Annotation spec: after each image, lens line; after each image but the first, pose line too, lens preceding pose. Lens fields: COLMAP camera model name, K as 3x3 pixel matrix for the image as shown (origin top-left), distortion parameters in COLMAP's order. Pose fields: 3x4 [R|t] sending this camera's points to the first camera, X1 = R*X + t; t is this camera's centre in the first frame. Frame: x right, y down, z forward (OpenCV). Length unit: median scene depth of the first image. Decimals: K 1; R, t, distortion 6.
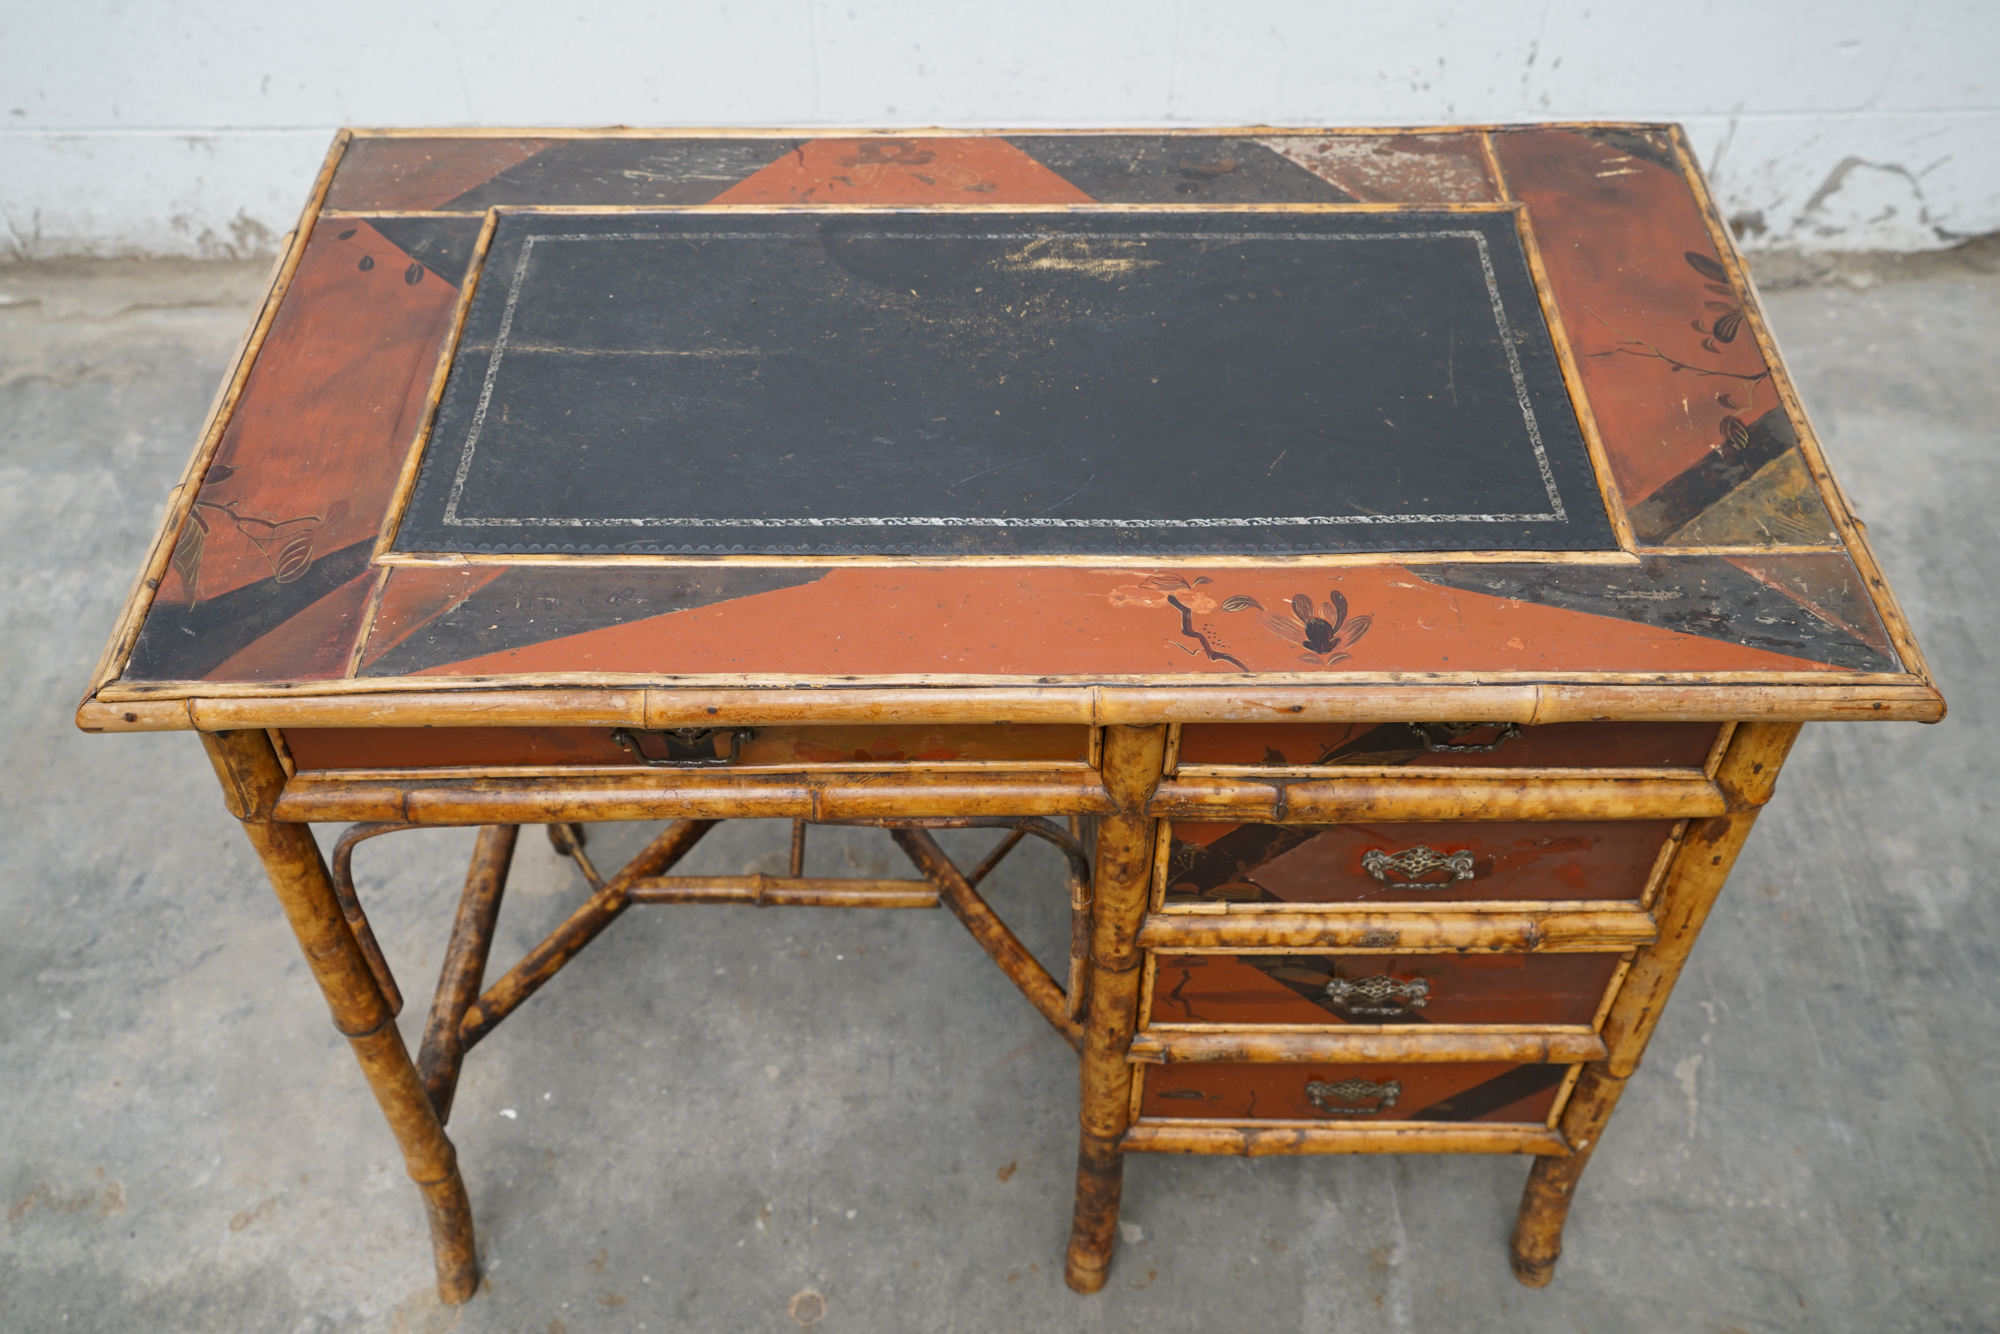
lens RADIAL K [[1813.2, 0, 964.8], [0, 1813.2, 693.2], [0, 0, 1]] dist [-0.000103, 0.000000]
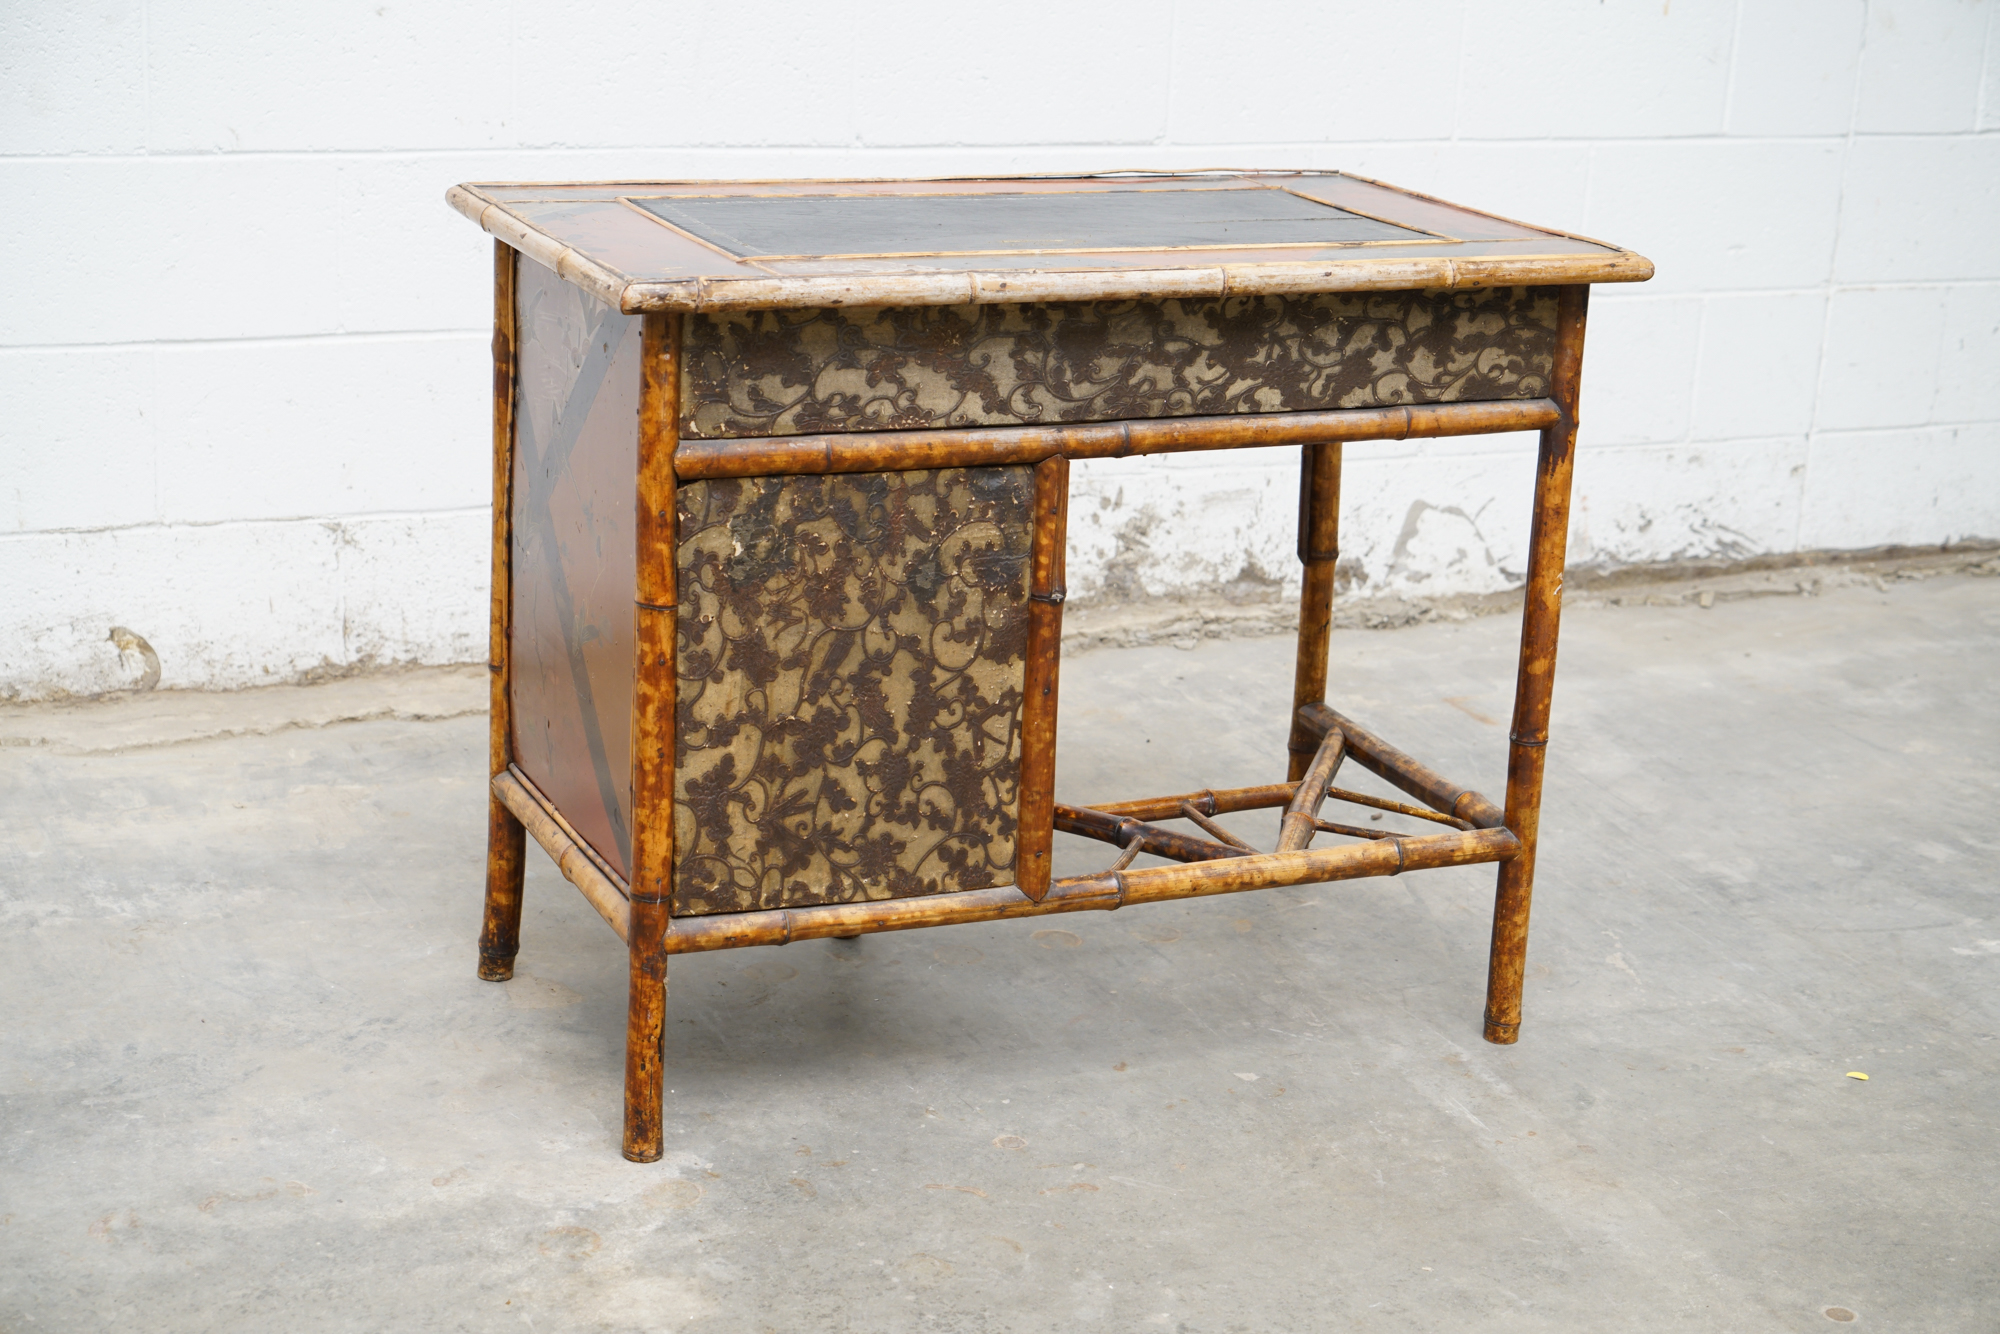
lens RADIAL K [[3320.1, 0, 920.1], [0, 3320.1, 726.9], [0, 0, 1]] dist [-0.016831, 0.000000]
pose [[0.918805, -0.064322, 0.389435, -1.149938], [0.255464, 0.849022, -0.462493, 1.332913], [-0.300891, 0.524428, 0.796517, -0.870284]]
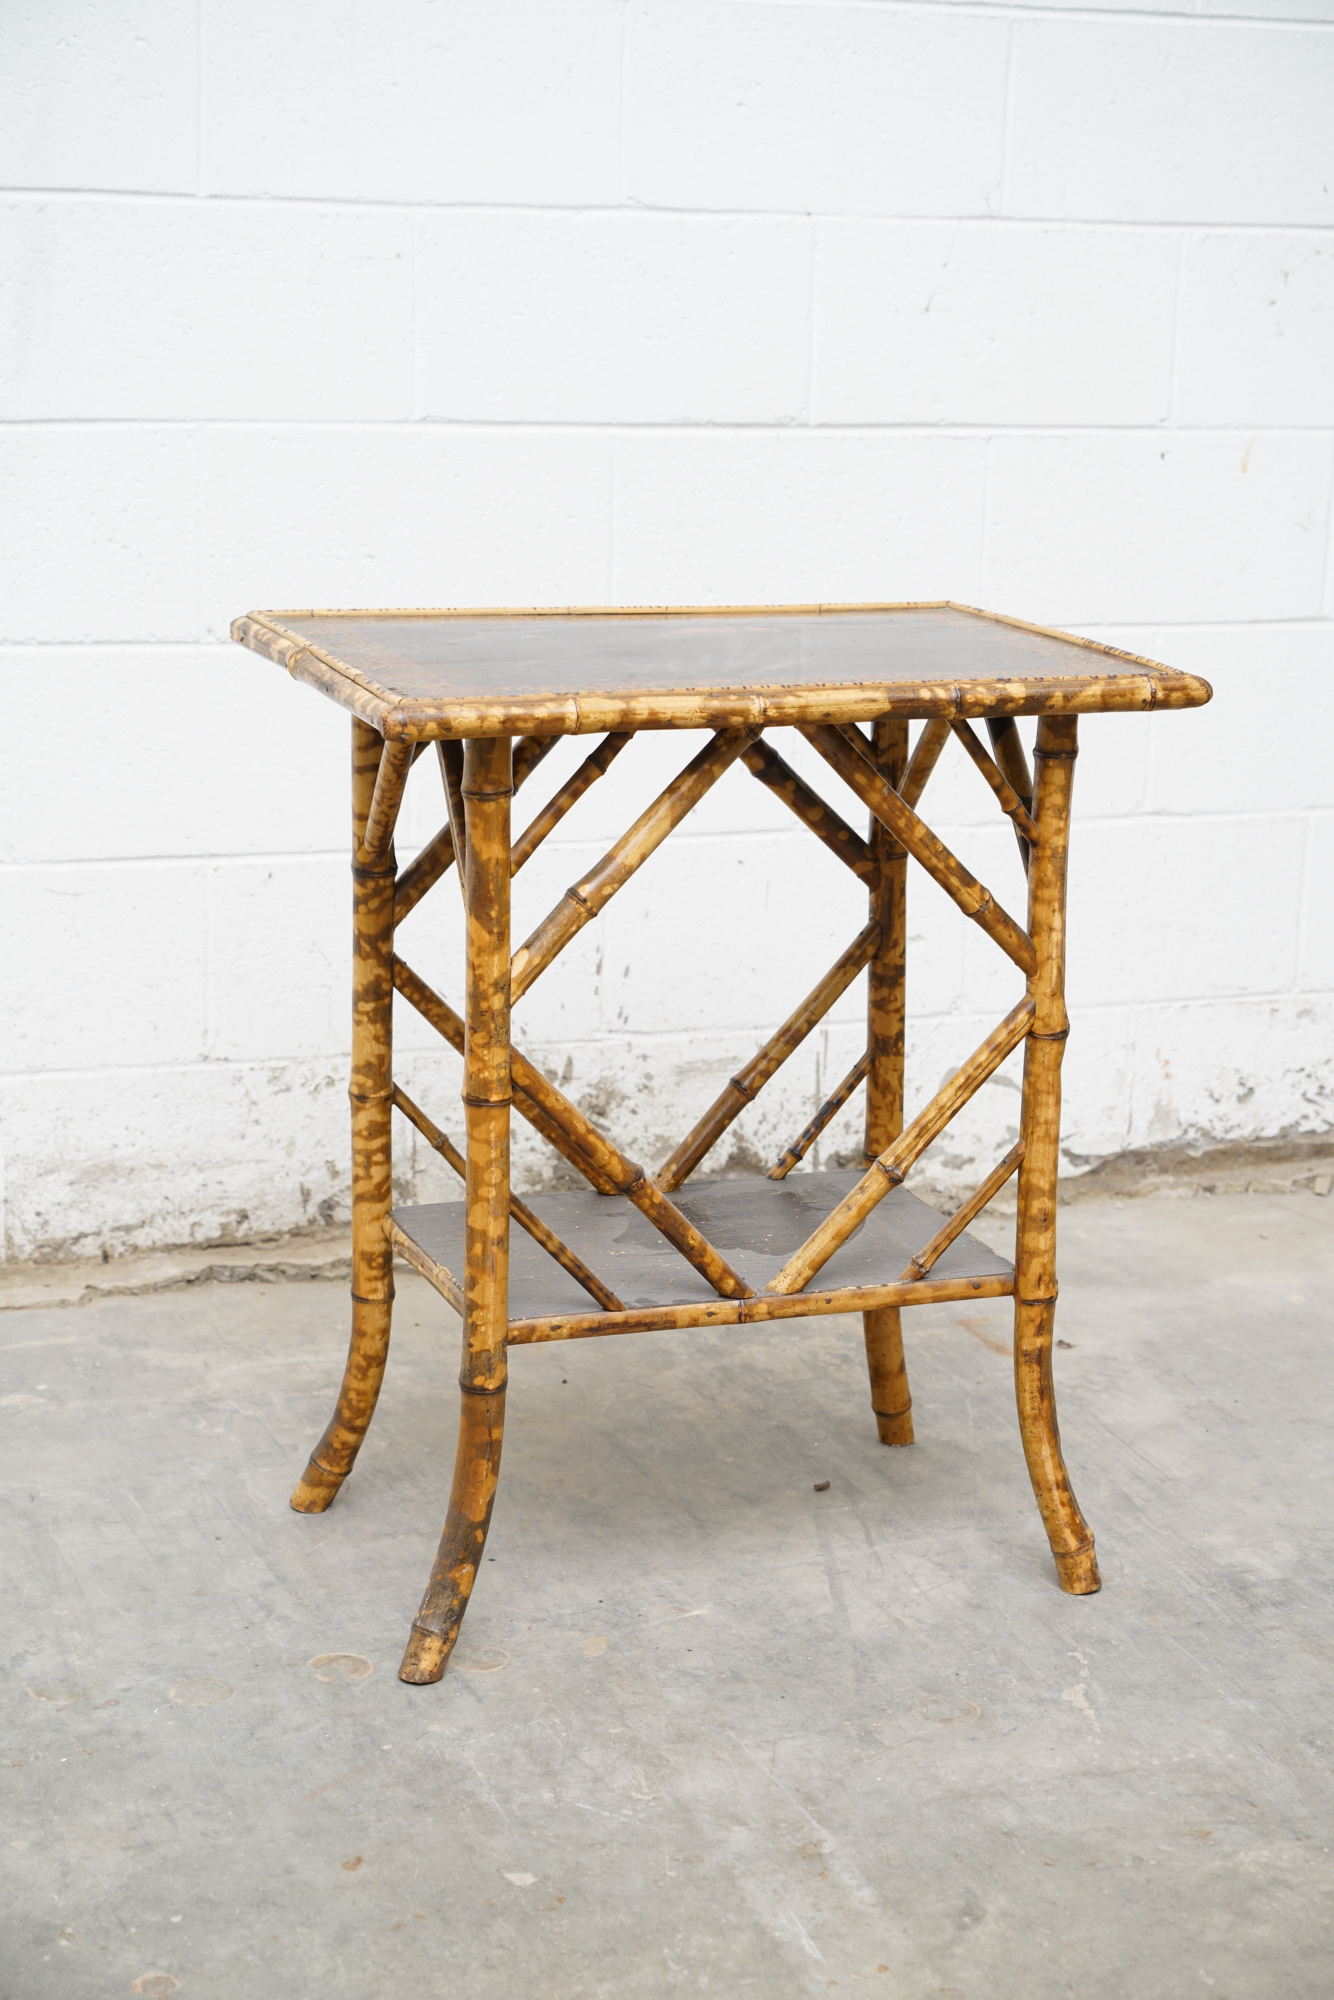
lens RADIAL K [[3476.9, 0, 666.9], [0, 3476.9, 1094.5], [0, 0, 1]] dist [-0.018556, 0.000000]
pose [[0.929644, -0.050926, 0.364922, -0.534226], [0.244607, 0.825974, -0.507873, 1.091044], [-0.275552, 0.561404, 0.780319, -0.580125]]
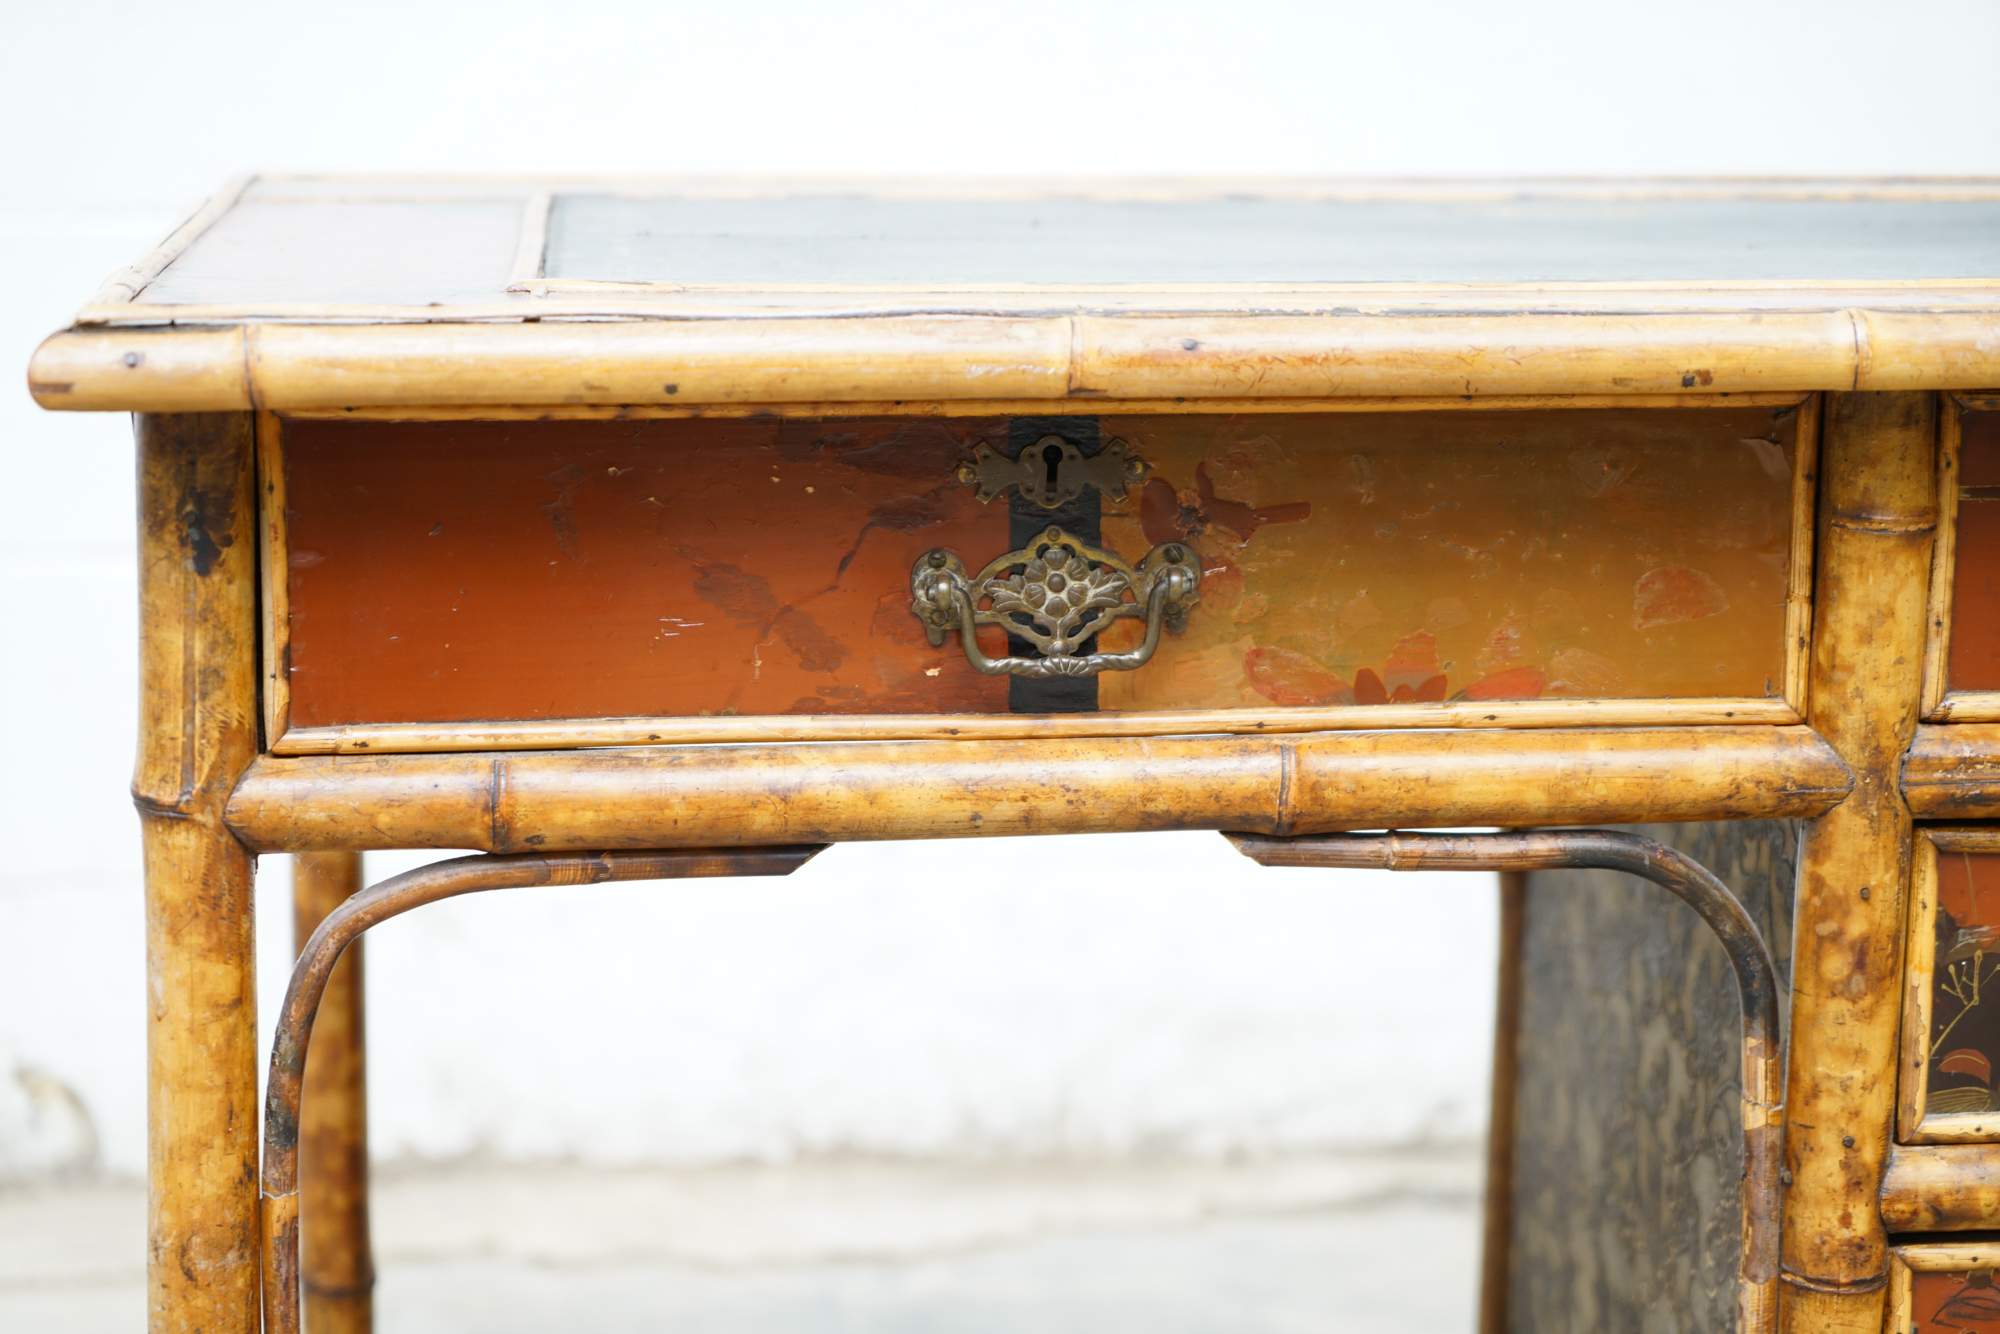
lens RADIAL K [[3964.6, 0, 924.6], [0, 3964.6, 709.2], [0, 0, 1]] dist [-0.038295, 0.000000]
pose [[0.995513, 0.004081, 0.094534, -0.272105], [0.053145, 0.802482, -0.594305, 0.665853], [-0.078288, 0.596662, 0.798665, 0.074949]]
